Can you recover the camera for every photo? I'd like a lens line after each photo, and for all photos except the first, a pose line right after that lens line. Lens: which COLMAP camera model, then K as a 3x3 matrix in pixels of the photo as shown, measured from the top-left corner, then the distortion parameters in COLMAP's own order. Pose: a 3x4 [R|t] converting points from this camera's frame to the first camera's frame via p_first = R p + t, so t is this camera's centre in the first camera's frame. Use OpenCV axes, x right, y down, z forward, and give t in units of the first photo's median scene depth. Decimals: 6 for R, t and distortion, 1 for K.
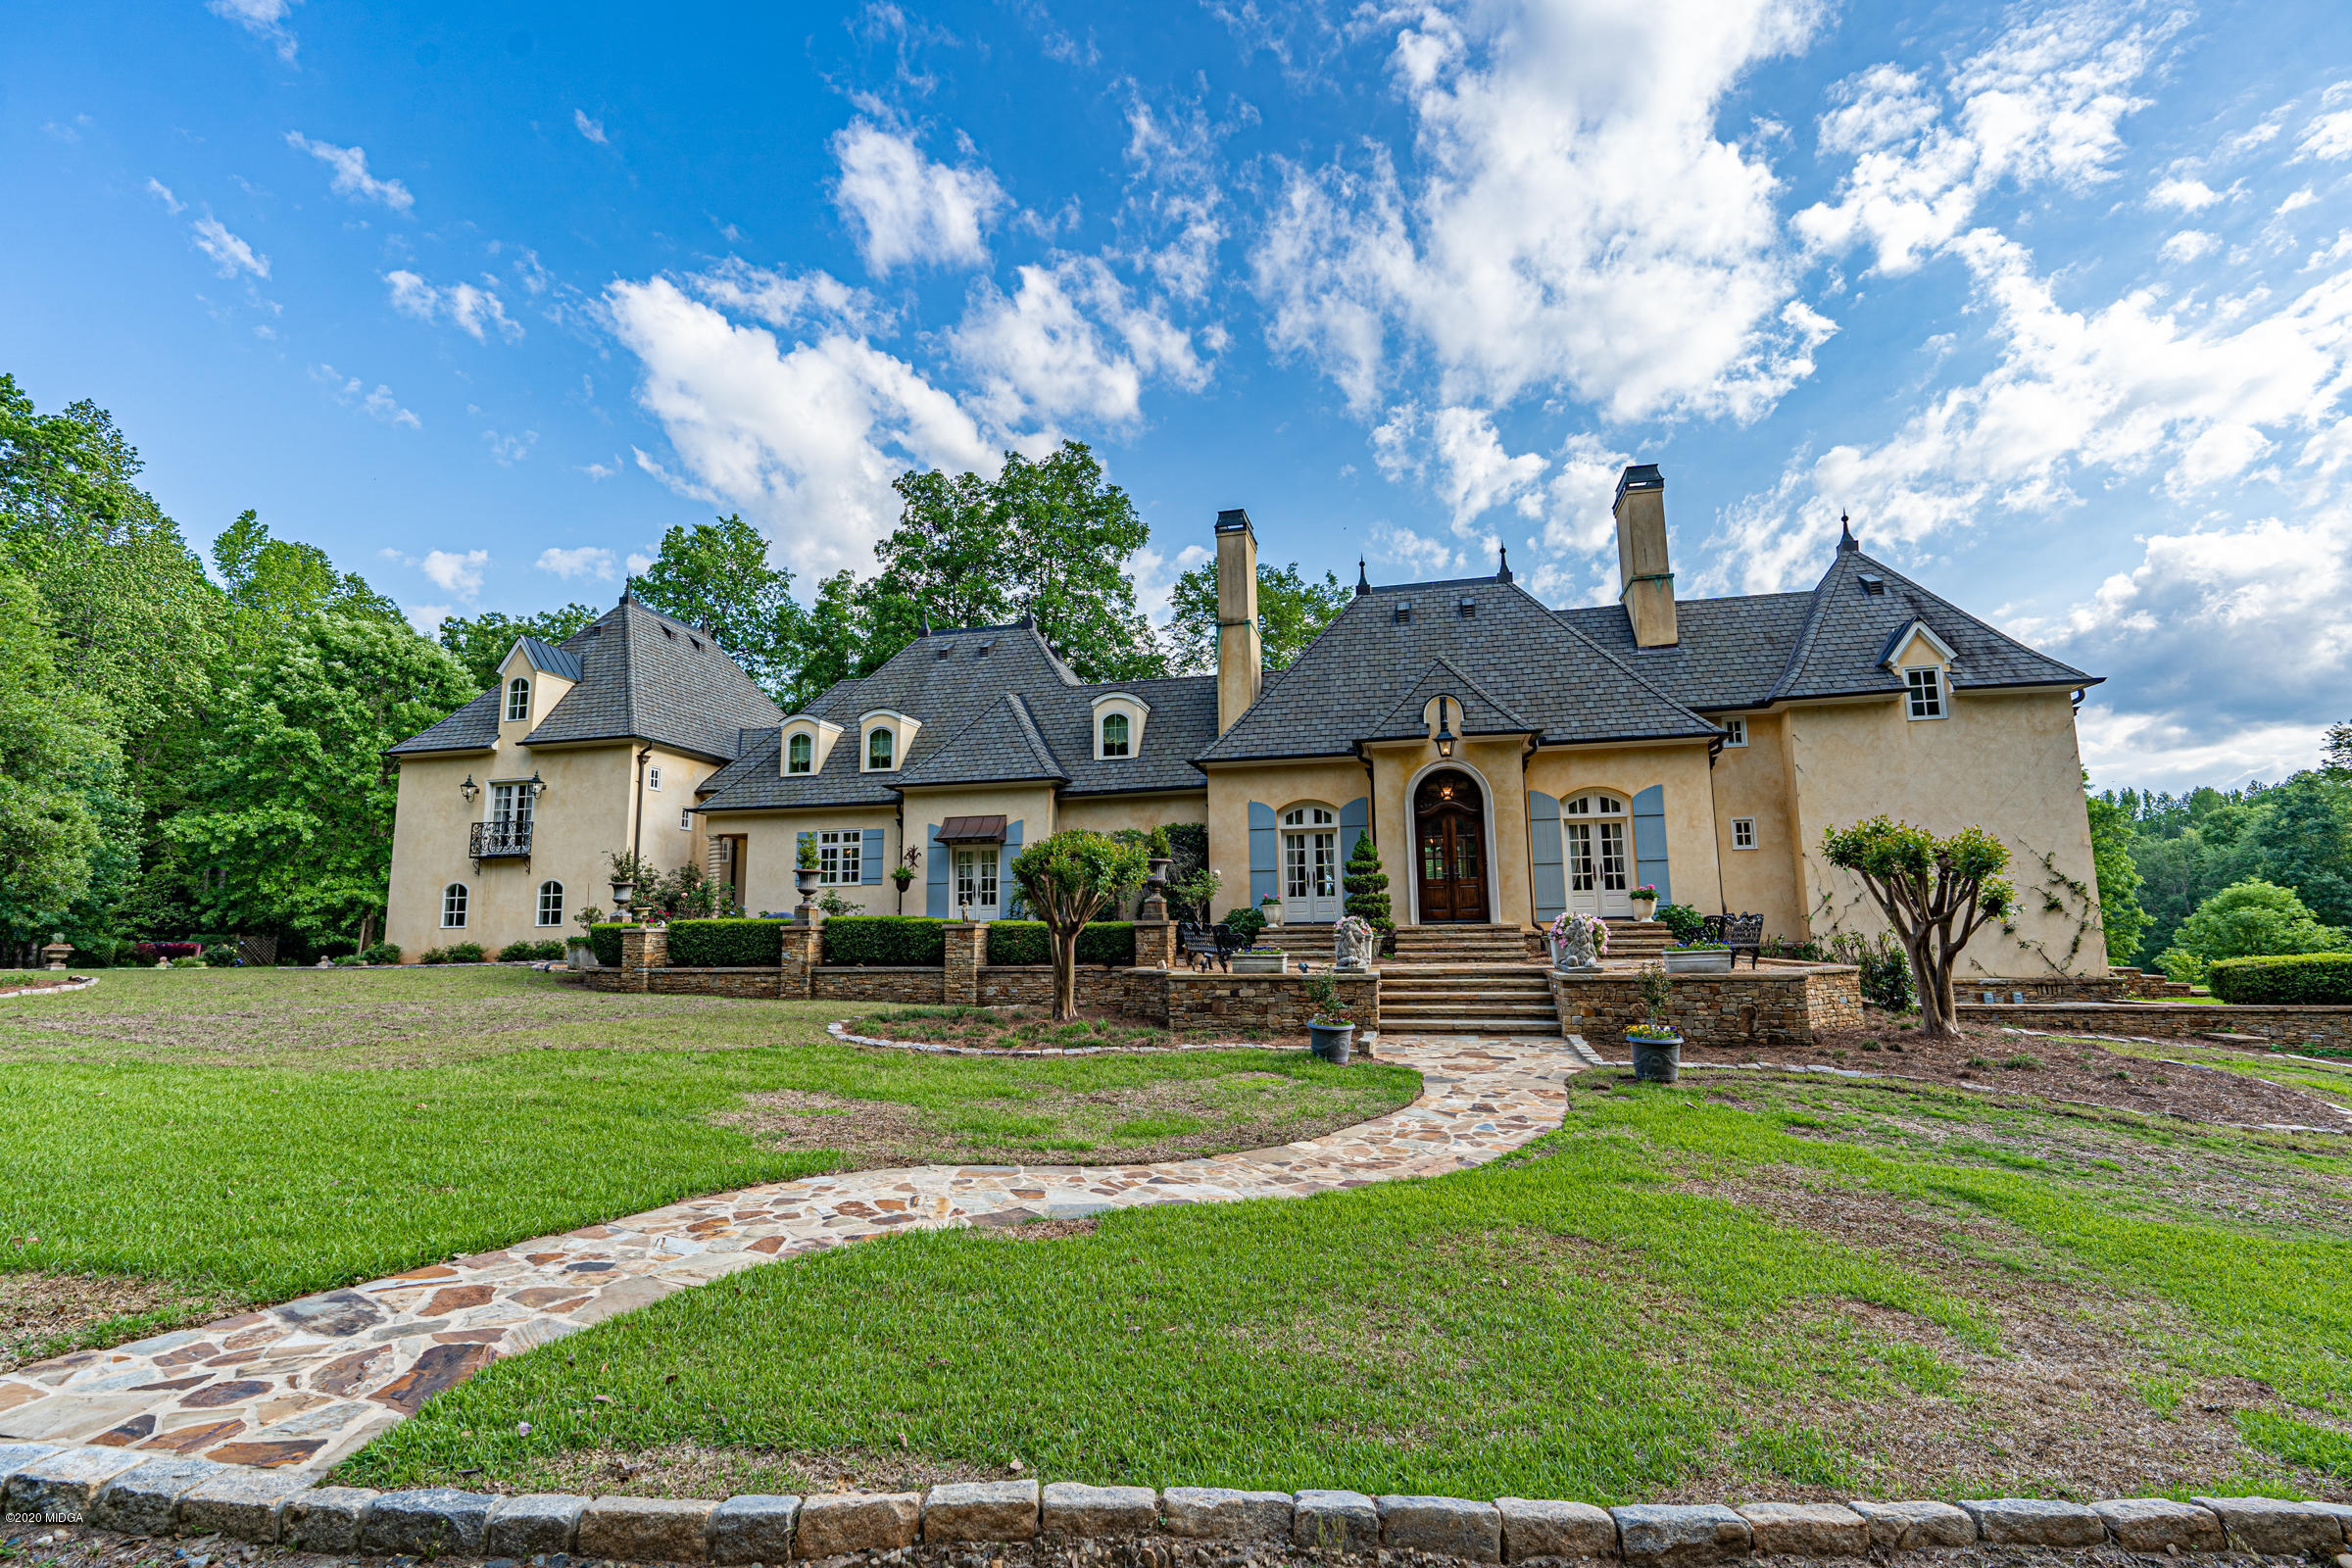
lens RADIAL K [[1055.1, 0, 1172.4], [0, 1055.1, 787.8], [0, 0, 1]] dist [-0.000981, 0.002652]
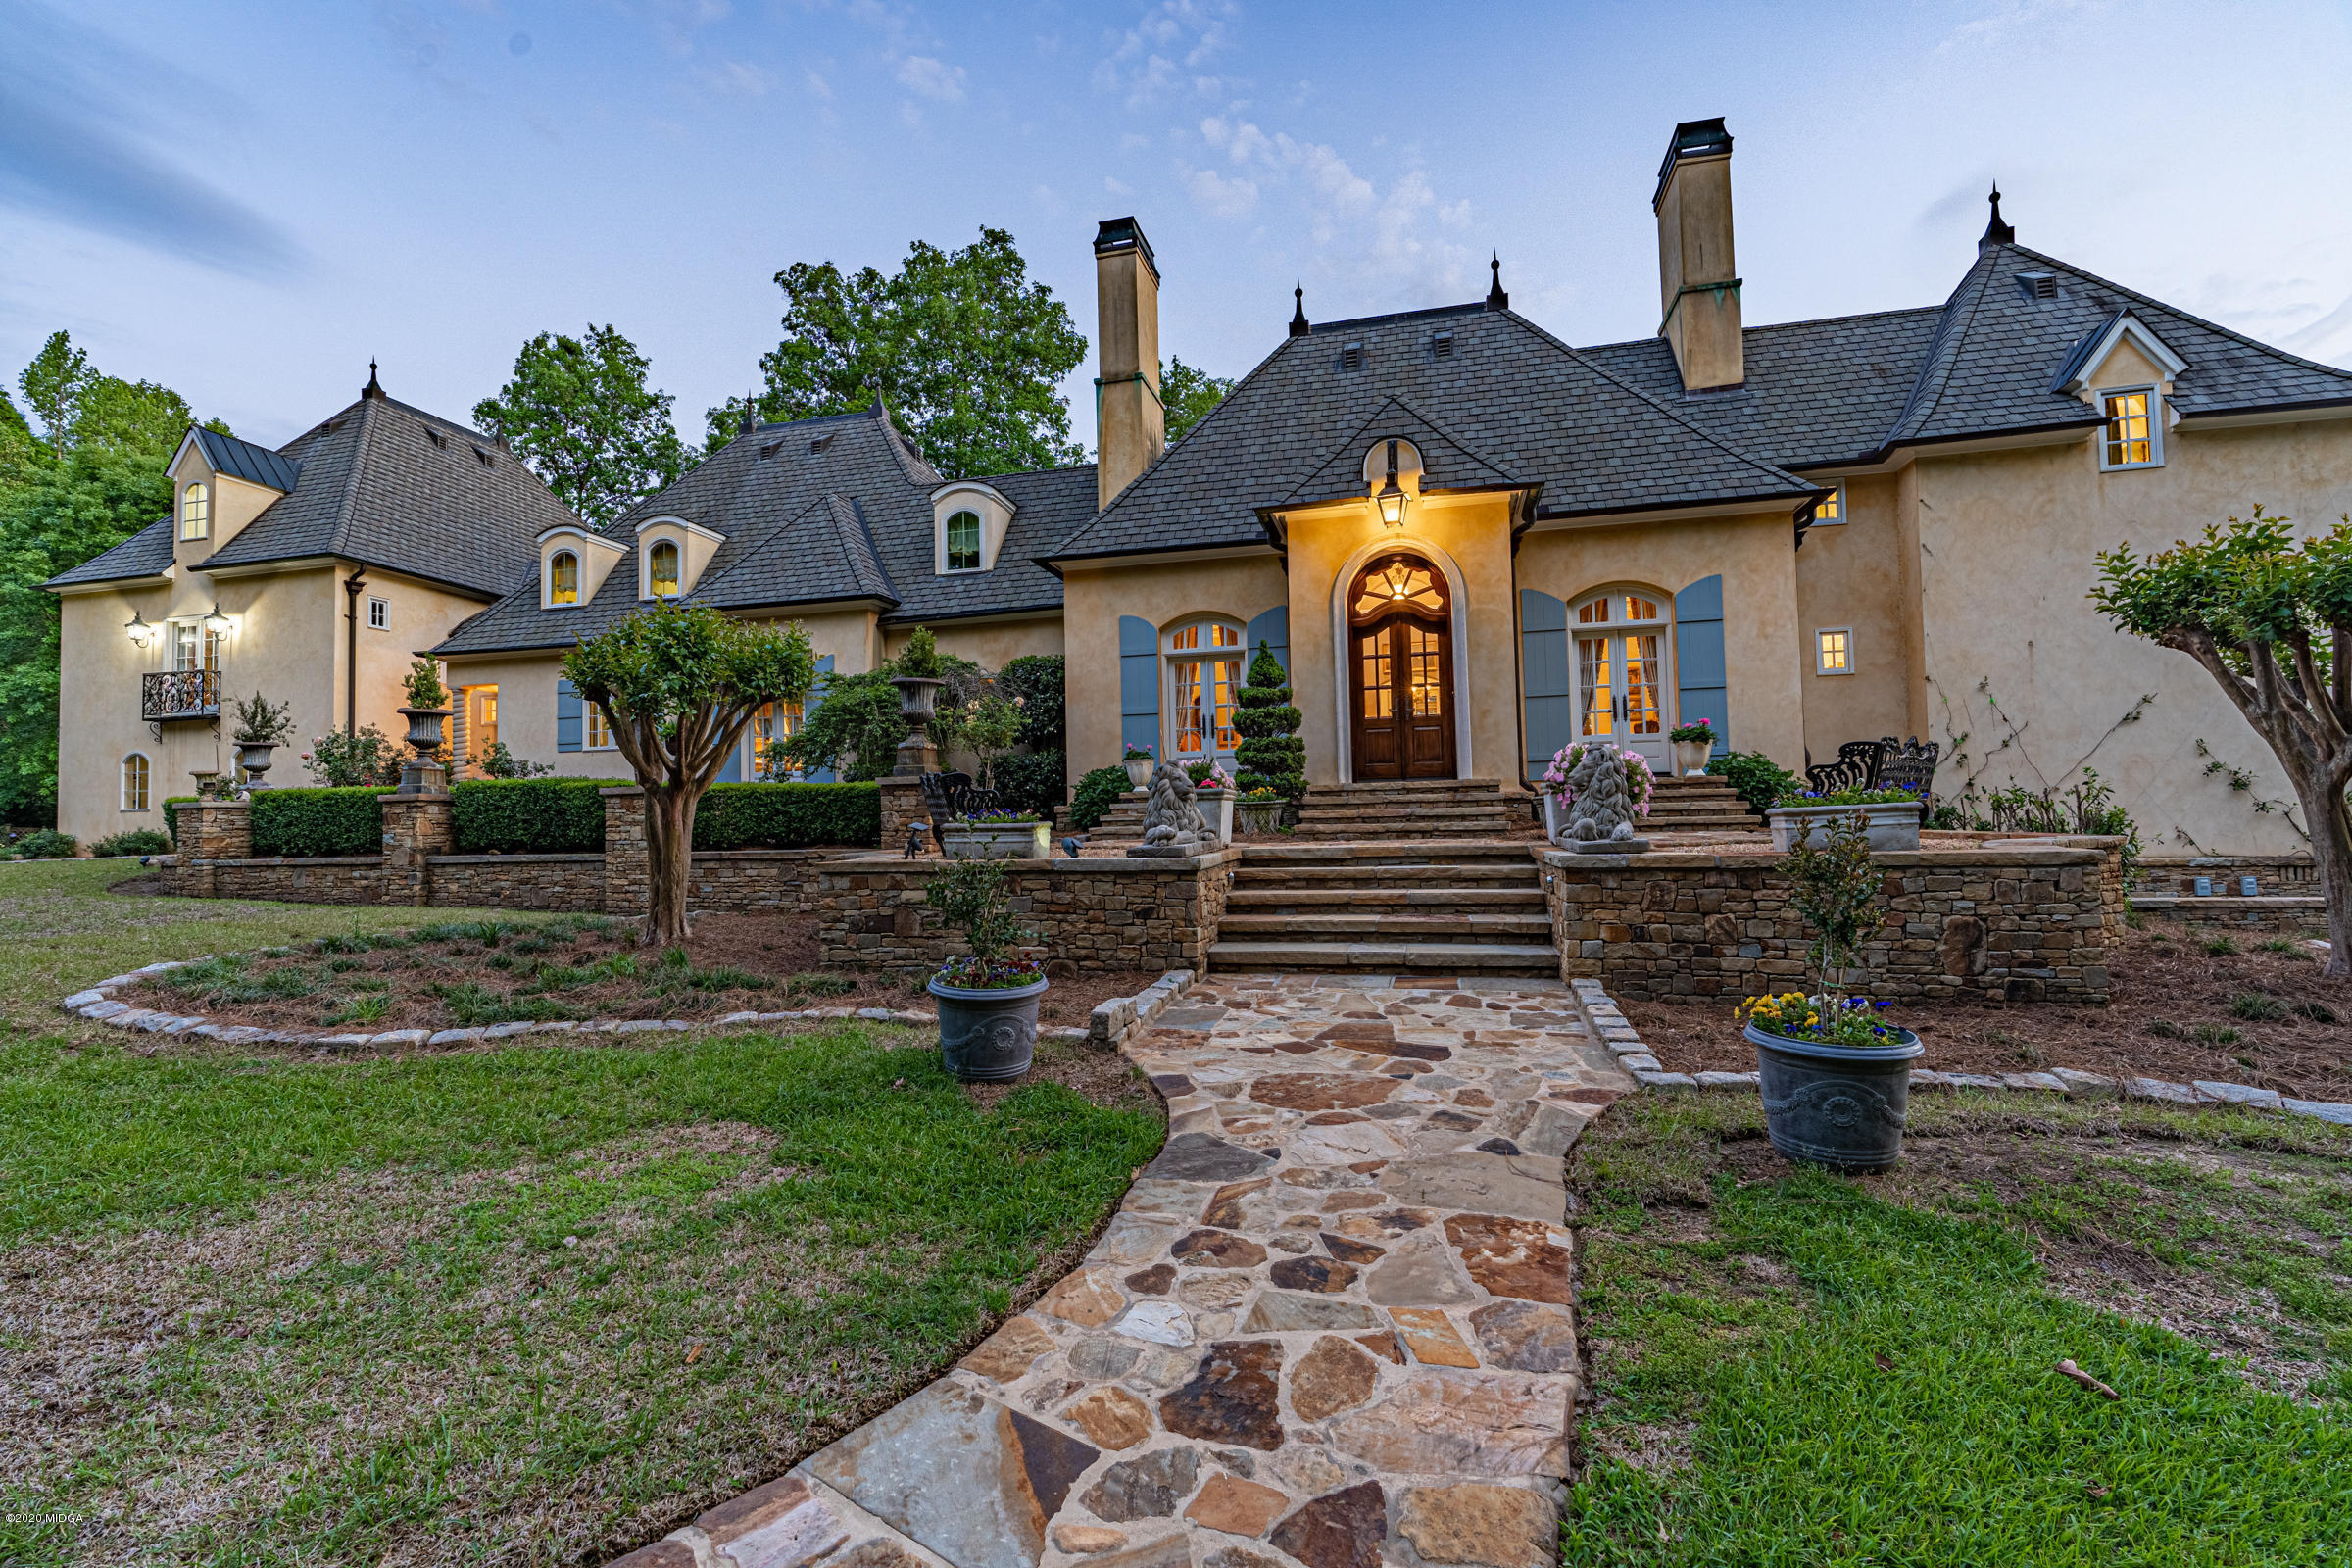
lens RADIAL K [[1055.1, 0, 1176.6], [0, 1055.1, 783.7], [0, 0, 1]] dist [-0.000981, 0.002652]
pose [[0.999964, -0.008535, 0.000085, 0.117204], [0.008482, 0.994842, 0.101086, 0.057262], [-0.000947, -0.101081, 0.994878, 0.319164]]
